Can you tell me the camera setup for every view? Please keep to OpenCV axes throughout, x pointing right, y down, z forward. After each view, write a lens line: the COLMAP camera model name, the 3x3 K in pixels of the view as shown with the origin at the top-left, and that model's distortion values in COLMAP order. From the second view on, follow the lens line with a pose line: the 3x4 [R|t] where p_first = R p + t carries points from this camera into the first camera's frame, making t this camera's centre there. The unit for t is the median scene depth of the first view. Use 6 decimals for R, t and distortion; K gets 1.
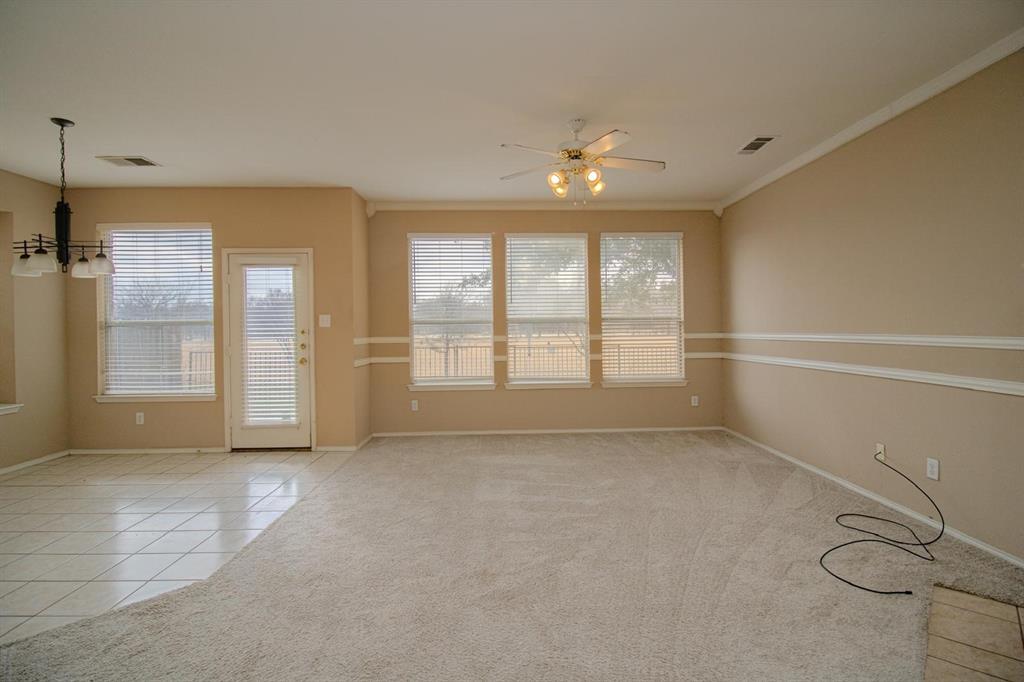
lens RADIAL K [[480.9, 0, 497.7], [0, 480.9, 332.1], [0, 0, 1]] dist [0.000544, -0.000220]
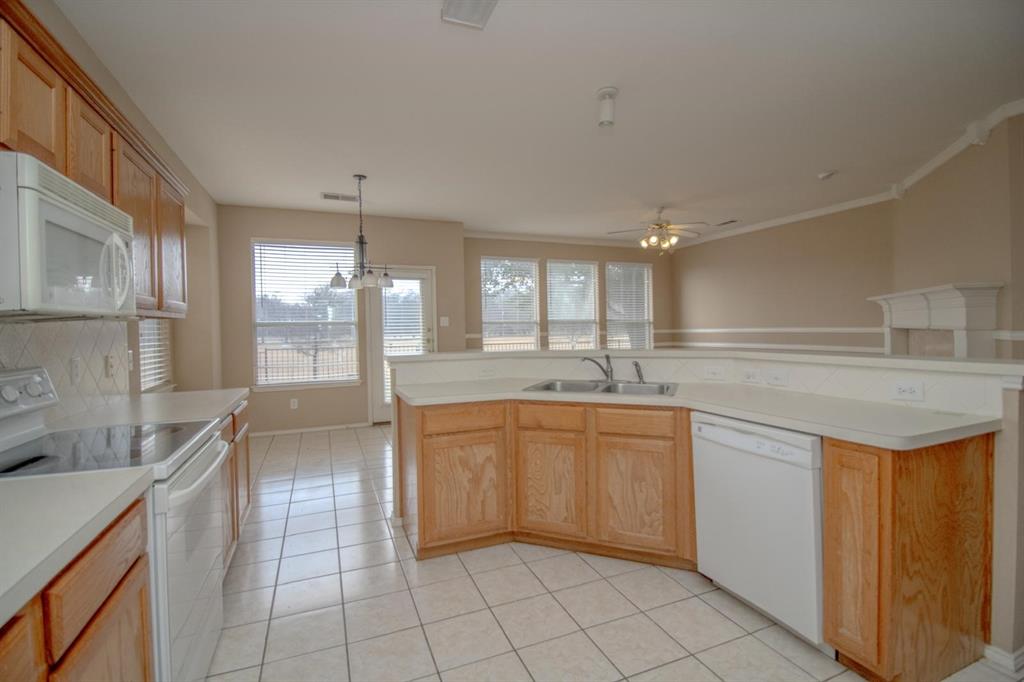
lens RADIAL K [[480.9, 0, 497.7], [0, 480.9, 332.1], [0, 0, 1]] dist [0.000544, -0.000220]
pose [[0.932889, -0.007134, 0.360094, -0.644574], [0.009095, 0.999952, -0.003750, 0.011306], [-0.360049, 0.006773, 0.932909, -0.267350]]
